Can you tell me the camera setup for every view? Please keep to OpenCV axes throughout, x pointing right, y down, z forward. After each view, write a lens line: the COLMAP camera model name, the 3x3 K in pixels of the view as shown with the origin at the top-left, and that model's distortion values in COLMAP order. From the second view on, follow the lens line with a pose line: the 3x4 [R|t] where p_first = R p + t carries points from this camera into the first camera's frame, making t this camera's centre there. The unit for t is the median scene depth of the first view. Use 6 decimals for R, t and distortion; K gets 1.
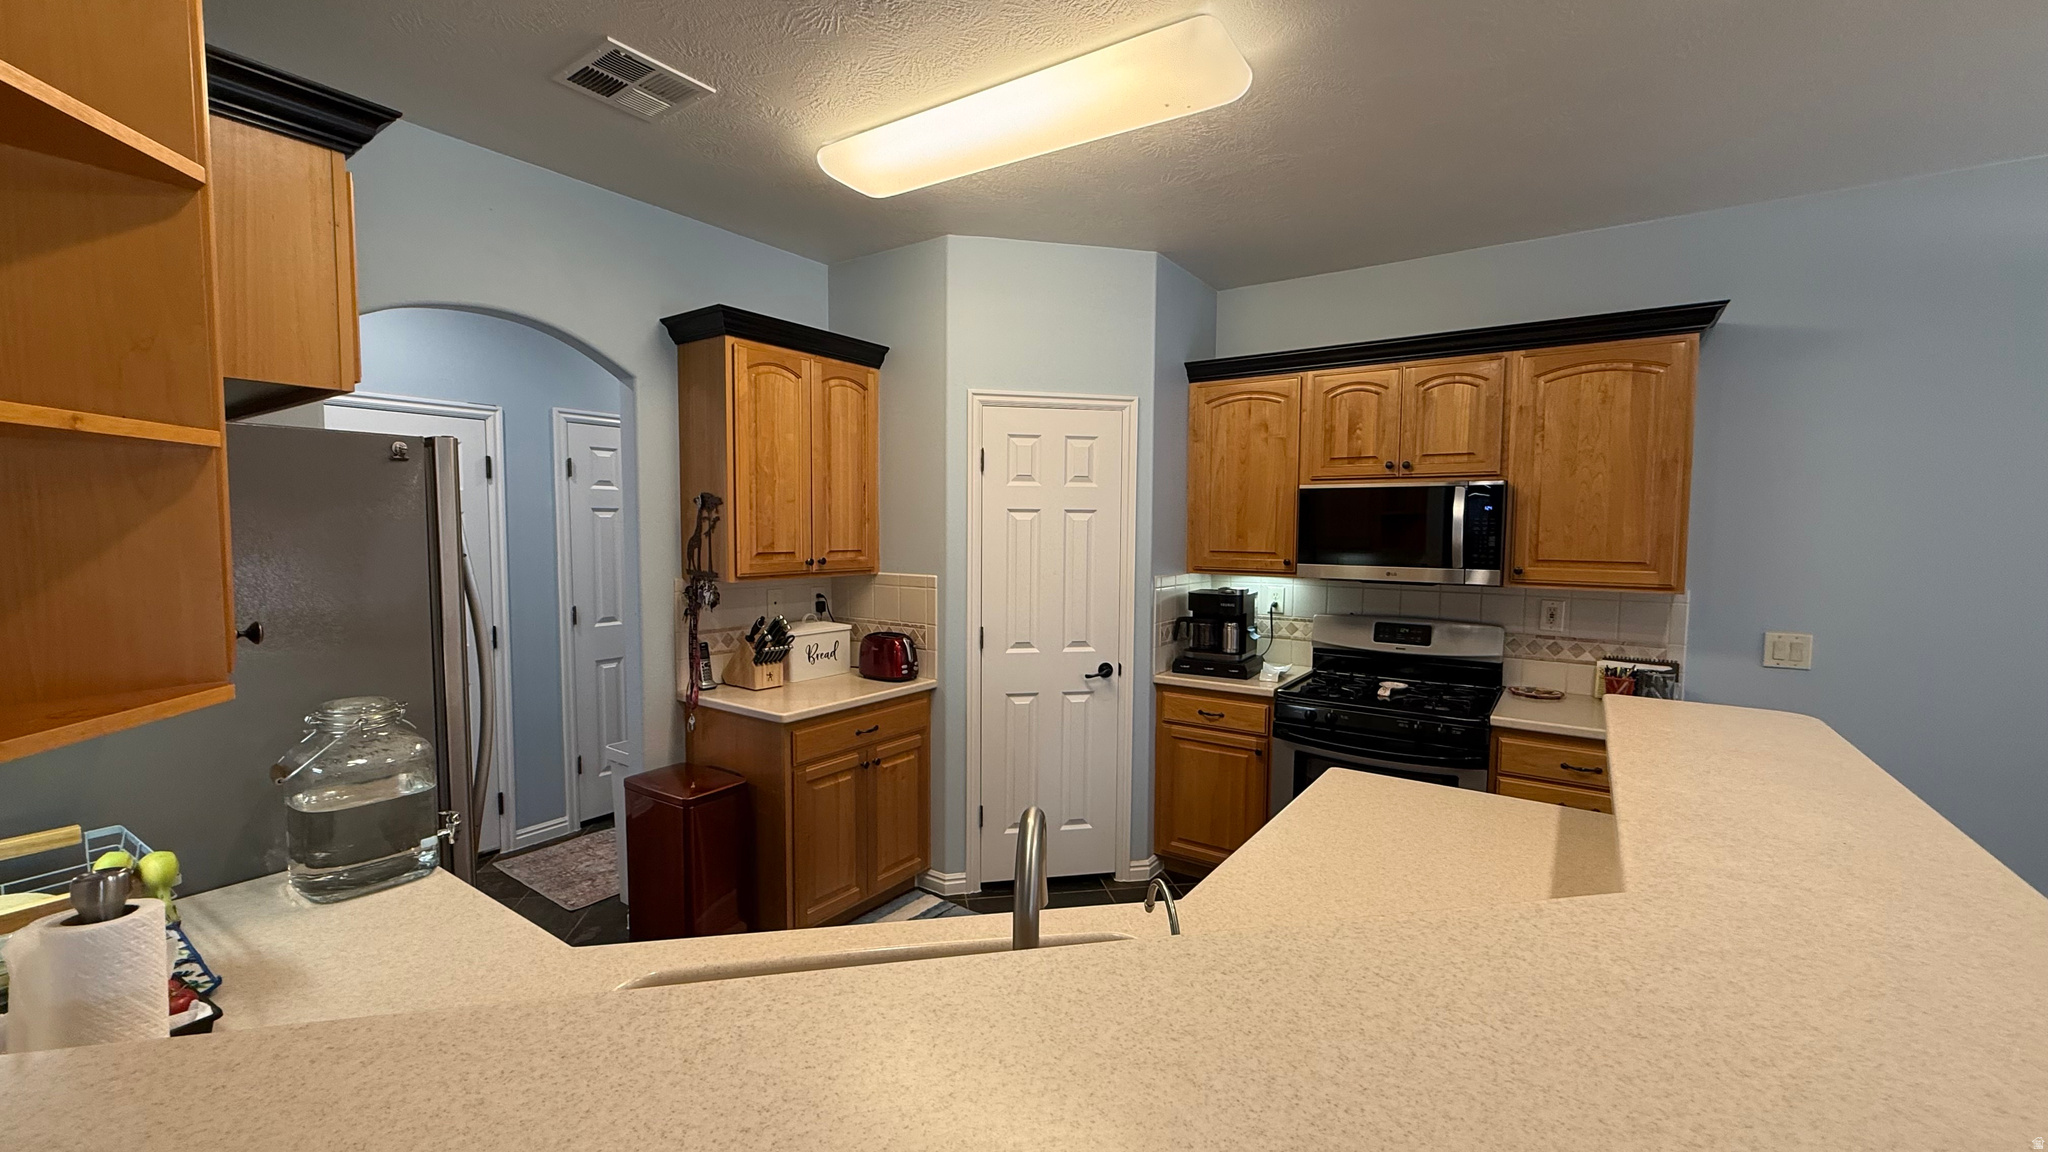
lens RADIAL K [[813.4, 0, 1015.4], [0, 813.4, 582.2], [0, 0, 1]] dist [-0.003779, 0.002502]
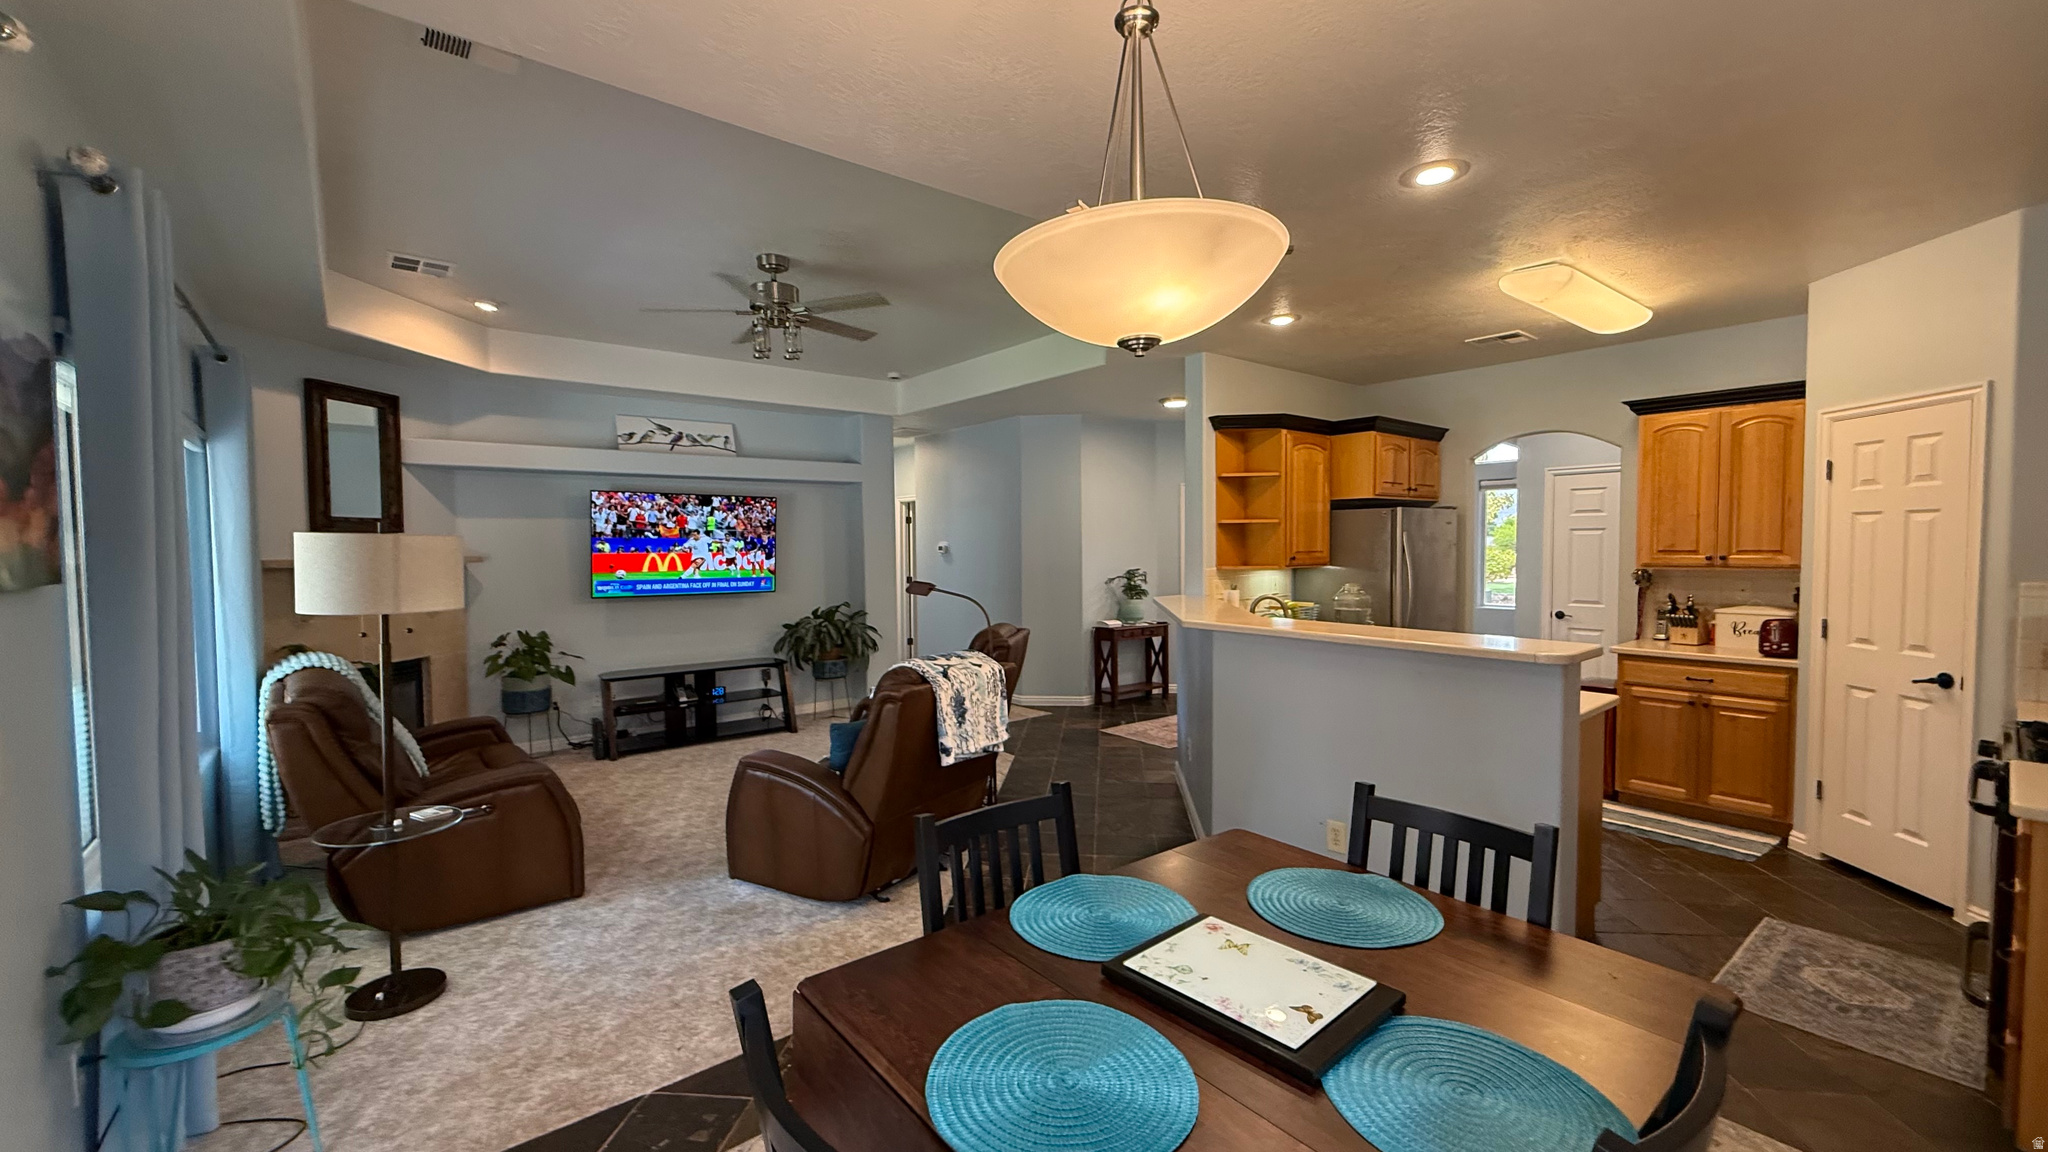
lens RADIAL K [[813.4, 0, 1020.4], [0, 813.4, 579.0], [0, 0, 1]] dist [-0.003779, 0.002502]
pose [[-0.276343, 0.039498, -0.960247, 1.319377], [-0.051039, 0.997142, 0.055703, -0.005549], [0.959703, 0.064403, -0.273537, 0.237442]]
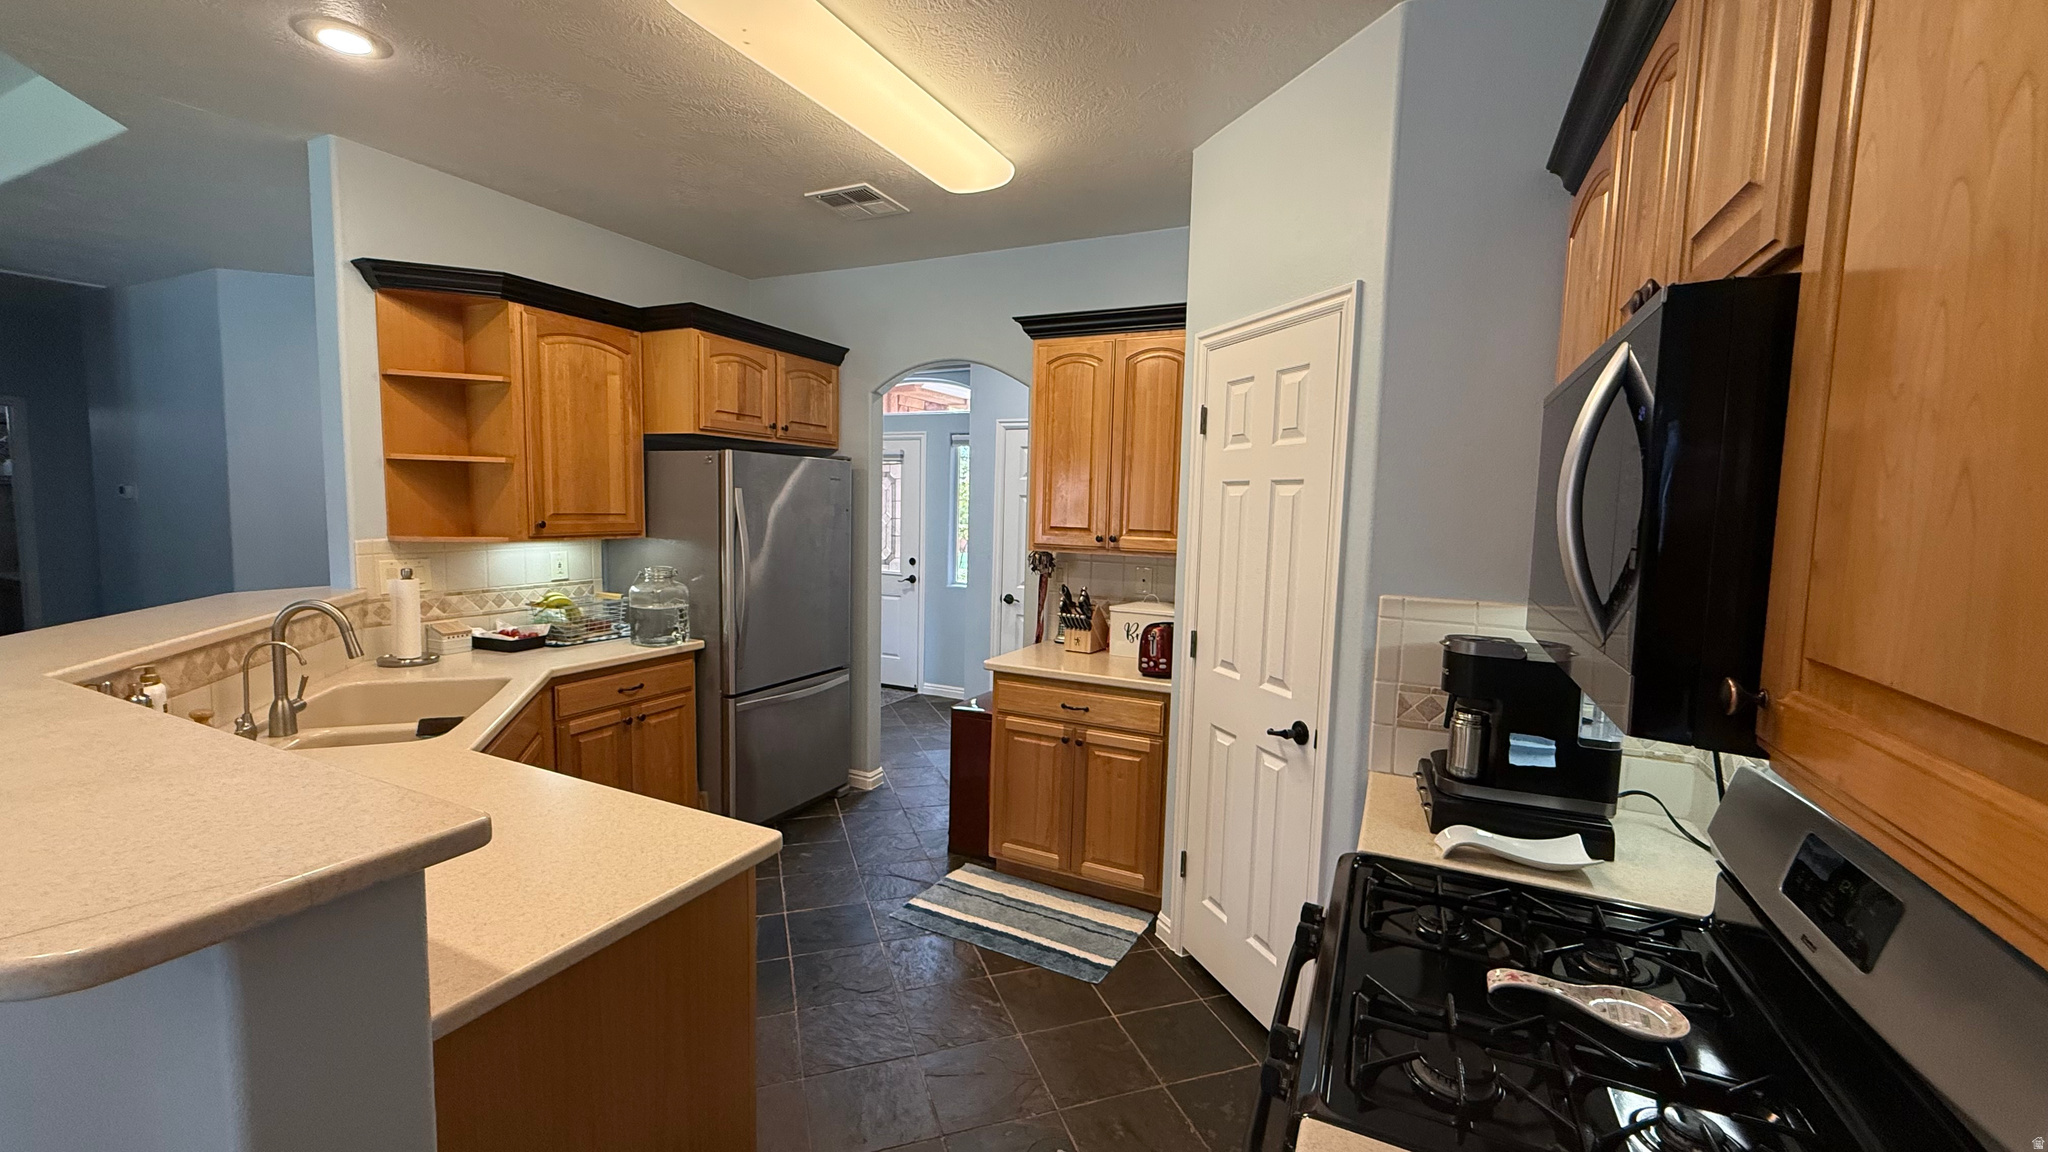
lens RADIAL K [[813.4, 0, 1011.8], [0, 813.4, 577.0], [0, 0, 1]] dist [-0.003779, 0.002502]
pose [[0.156747, 0.086070, -0.983881, 0.703169], [-0.087838, 0.993463, 0.072914, -0.039272], [0.983725, 0.074993, 0.163282, 0.681612]]
